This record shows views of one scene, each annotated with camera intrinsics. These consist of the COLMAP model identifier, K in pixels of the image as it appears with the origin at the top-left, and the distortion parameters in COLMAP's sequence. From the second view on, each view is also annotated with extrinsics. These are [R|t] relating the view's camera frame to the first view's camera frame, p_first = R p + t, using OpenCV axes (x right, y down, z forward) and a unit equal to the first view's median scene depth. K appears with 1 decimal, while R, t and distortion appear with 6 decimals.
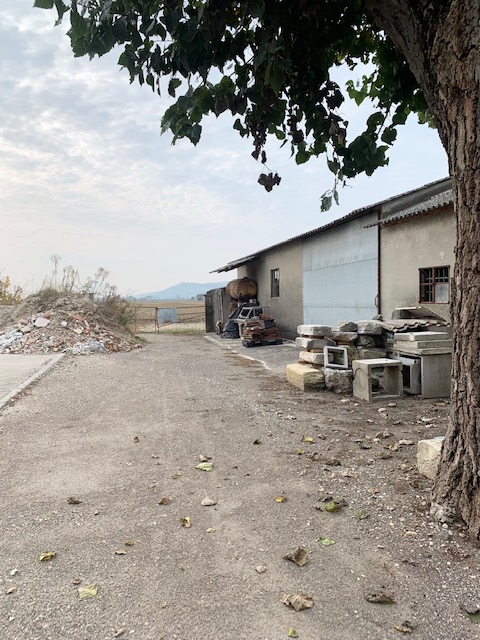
lens RADIAL K [[490.5, 0, 244.1], [0, 490.5, 319.9], [0, 0, 1]] dist [0.020295, -0.010107]
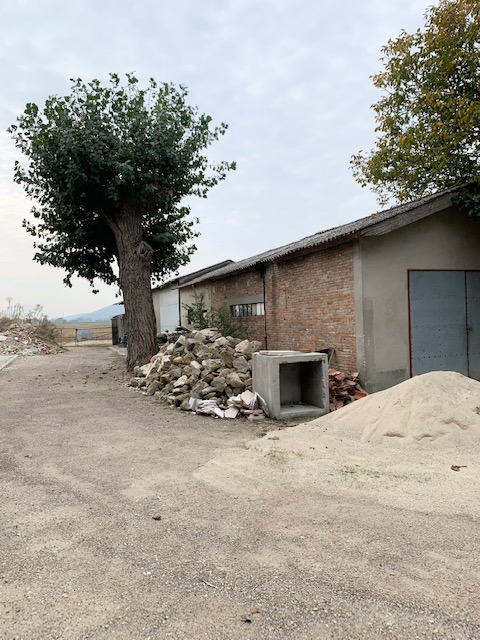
lens RADIAL K [[490.5, 0, 236.4], [0, 490.5, 322.1], [0, 0, 1]] dist [0.020295, -0.010107]
pose [[0.993289, -0.008024, 0.115384, 0.185415], [0.012319, 0.999256, -0.036560, 0.020763], [-0.115005, 0.037736, 0.992648, -0.743082]]
